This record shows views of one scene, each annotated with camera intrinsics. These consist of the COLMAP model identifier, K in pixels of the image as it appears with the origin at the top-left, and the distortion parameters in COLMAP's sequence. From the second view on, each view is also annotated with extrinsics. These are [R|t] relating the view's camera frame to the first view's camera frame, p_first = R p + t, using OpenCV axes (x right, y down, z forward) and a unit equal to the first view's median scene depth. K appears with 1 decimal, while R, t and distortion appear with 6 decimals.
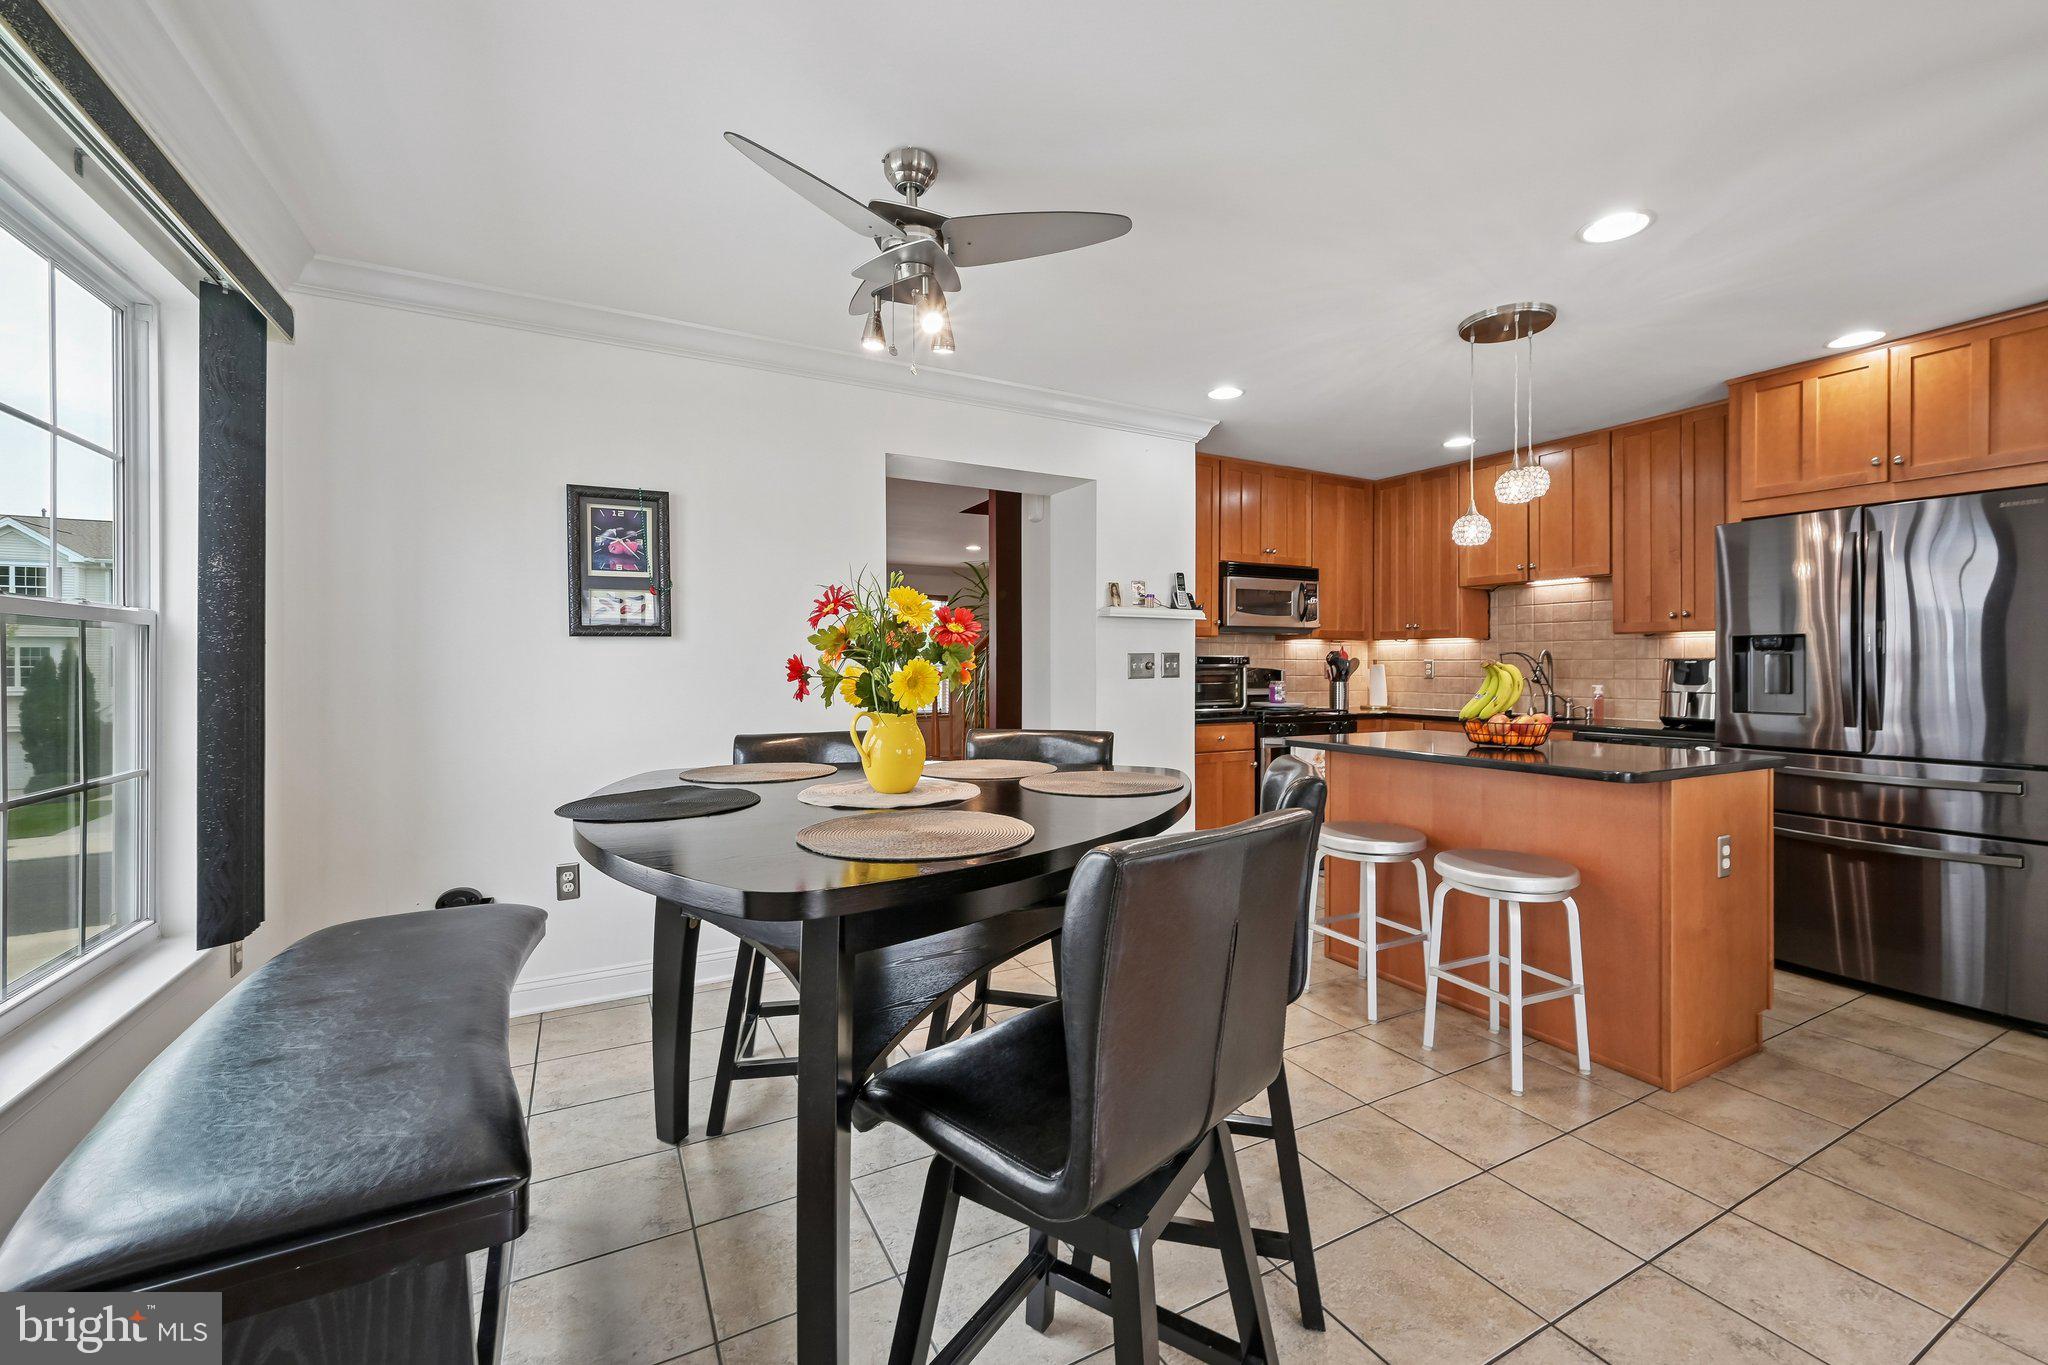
lens RADIAL K [[825.6, 0, 1020.9], [0, 825.6, 668.8], [0, 0, 1]] dist [0.003160, 0.000074]
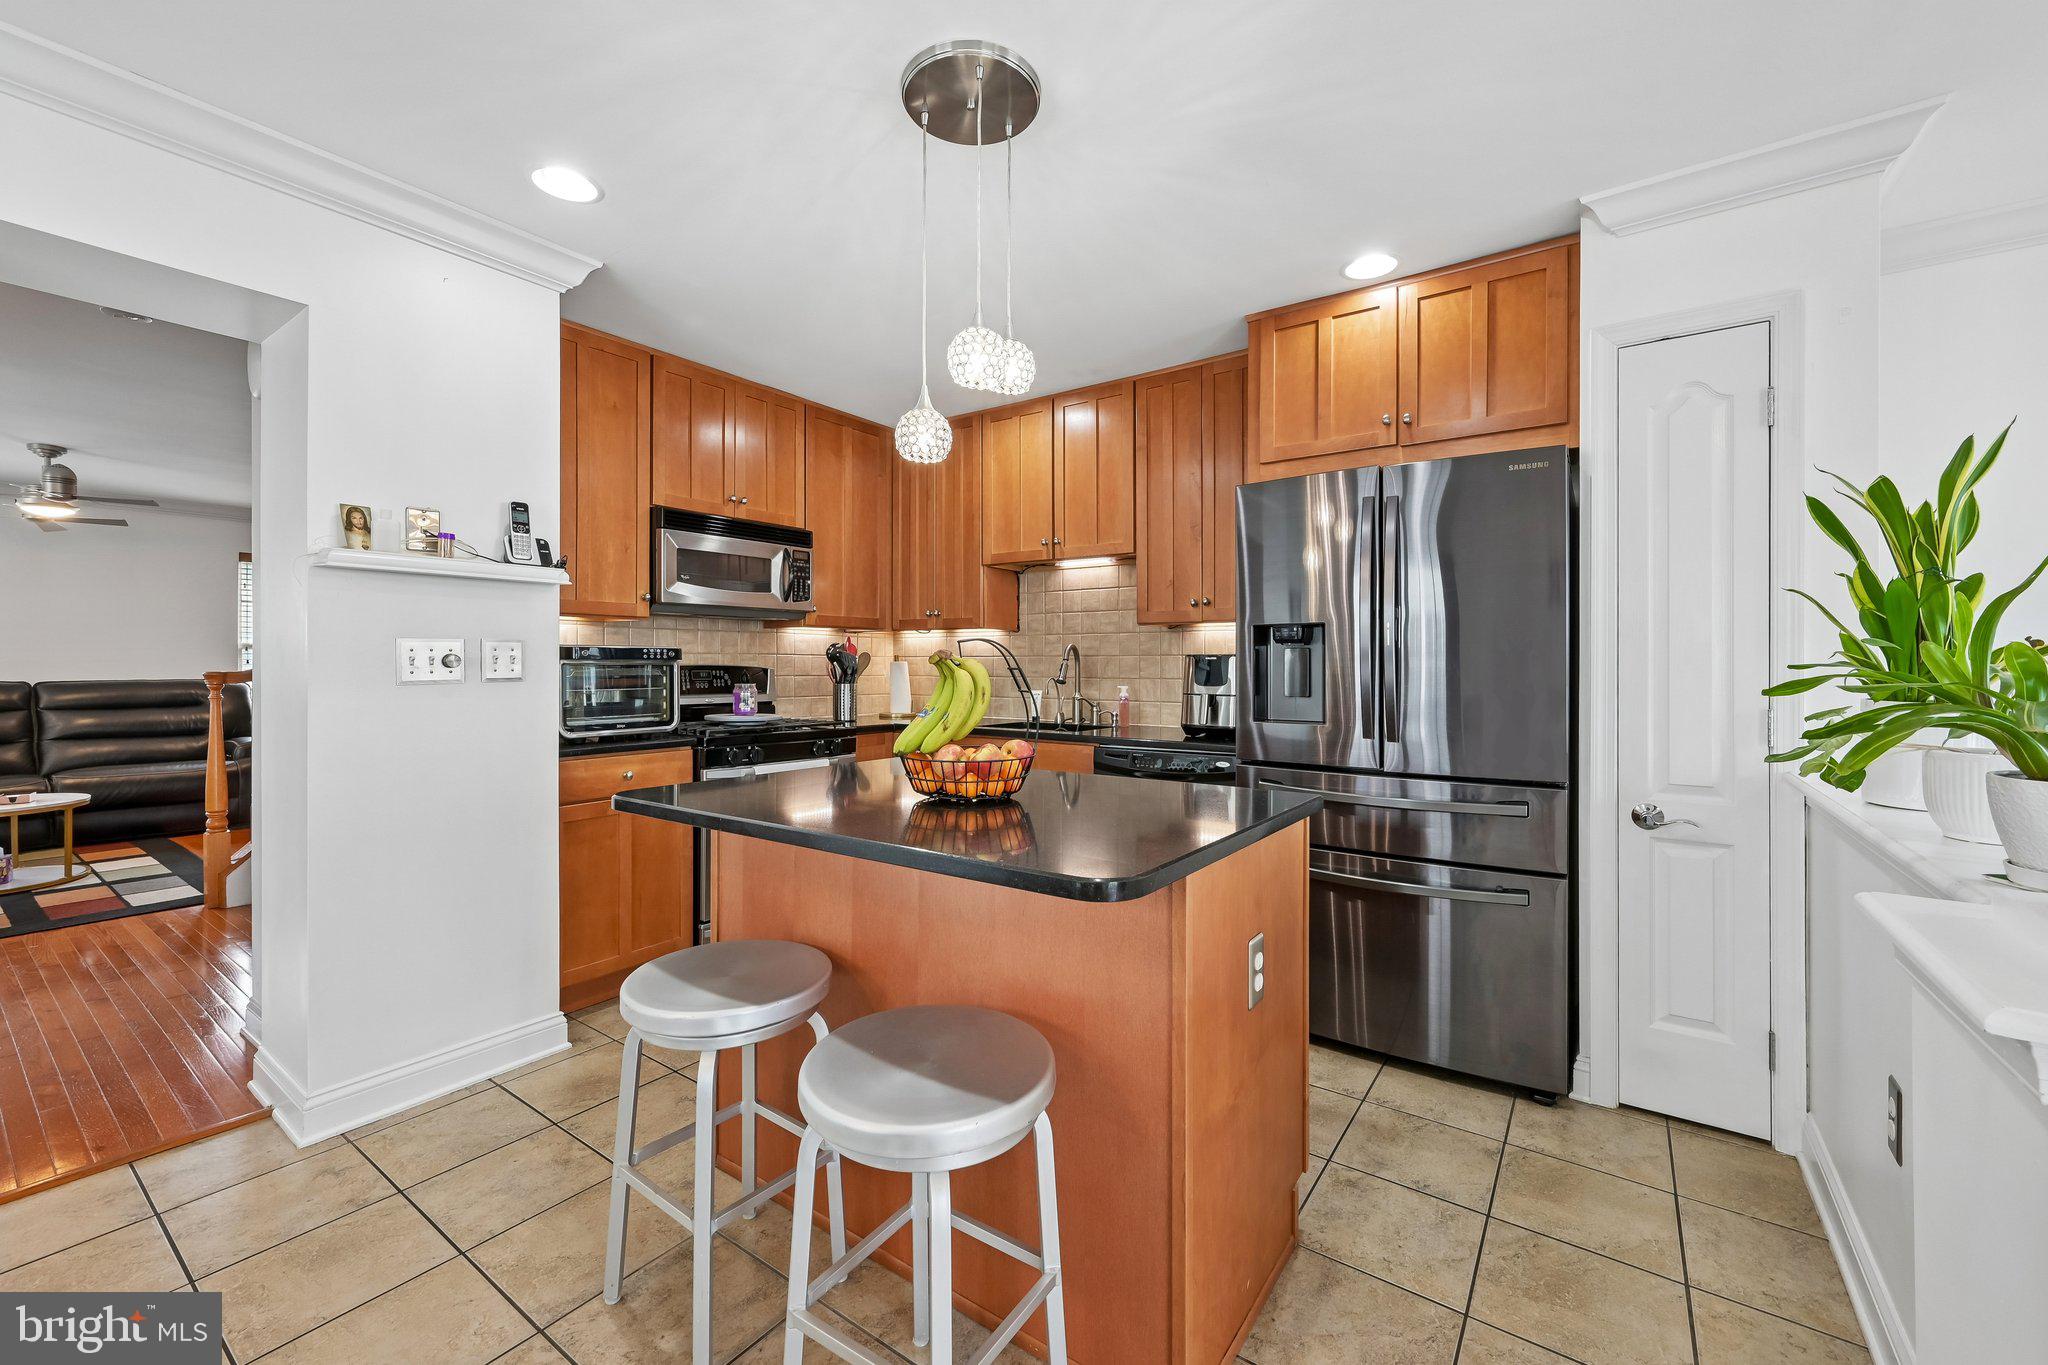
lens RADIAL K [[825.6, 0, 1022.9], [0, 825.6, 671.6], [0, 0, 1]] dist [0.003160, 0.000074]
pose [[0.896394, -0.002564, 0.443251, 0.264410], [0.000193, 0.999985, 0.005393, 0.000619], [-0.443258, -0.004748, 0.896381, 0.330224]]
